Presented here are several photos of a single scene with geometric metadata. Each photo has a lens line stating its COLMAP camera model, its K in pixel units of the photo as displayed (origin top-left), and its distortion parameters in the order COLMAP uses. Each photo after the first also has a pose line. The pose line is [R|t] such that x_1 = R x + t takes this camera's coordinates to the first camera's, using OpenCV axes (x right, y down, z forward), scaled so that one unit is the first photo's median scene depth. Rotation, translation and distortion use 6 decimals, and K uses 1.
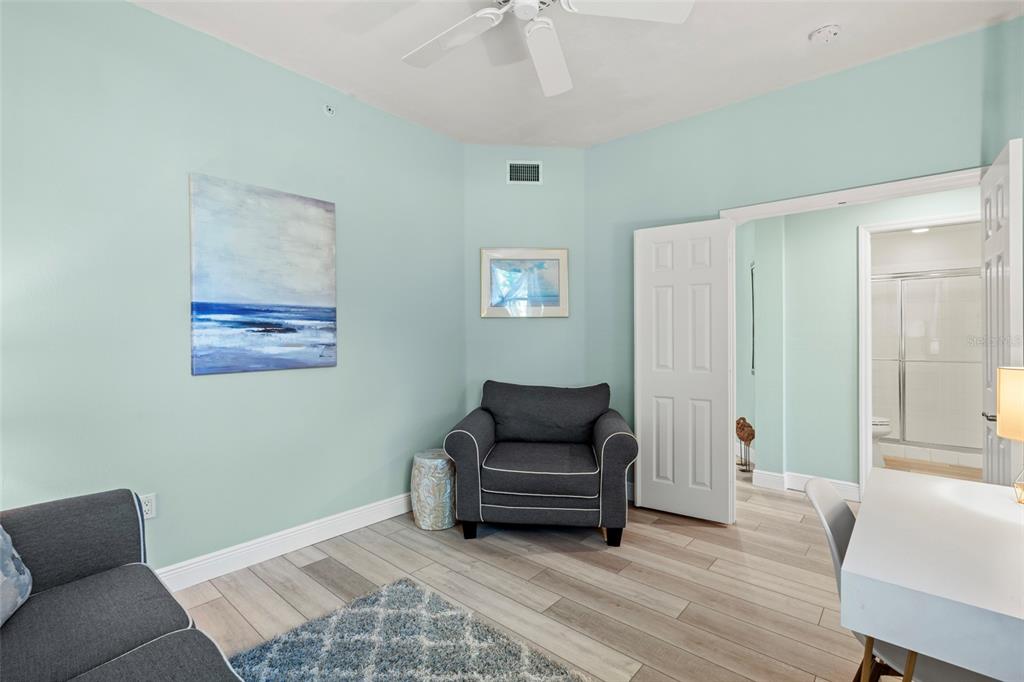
lens RADIAL K [[460.6, 0, 512.2], [0, 460.6, 336.9], [0, 0, 1]] dist [-0.007303, -0.000447]
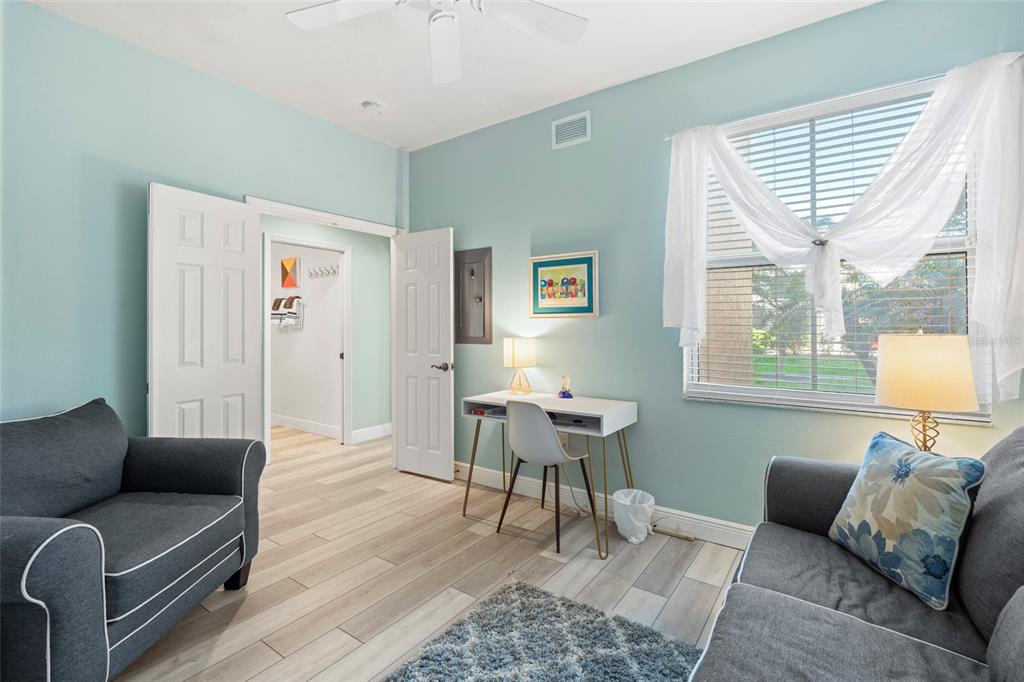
lens RADIAL K [[460.6, 0, 516.4], [0, 460.6, 321.6], [0, 0, 1]] dist [-0.007303, -0.000447]
pose [[-0.091124, 0.006947, 0.995815, -0.697451], [0.011395, 0.999917, -0.005933, 0.002974], [-0.995774, 0.010806, -0.091196, 0.661754]]
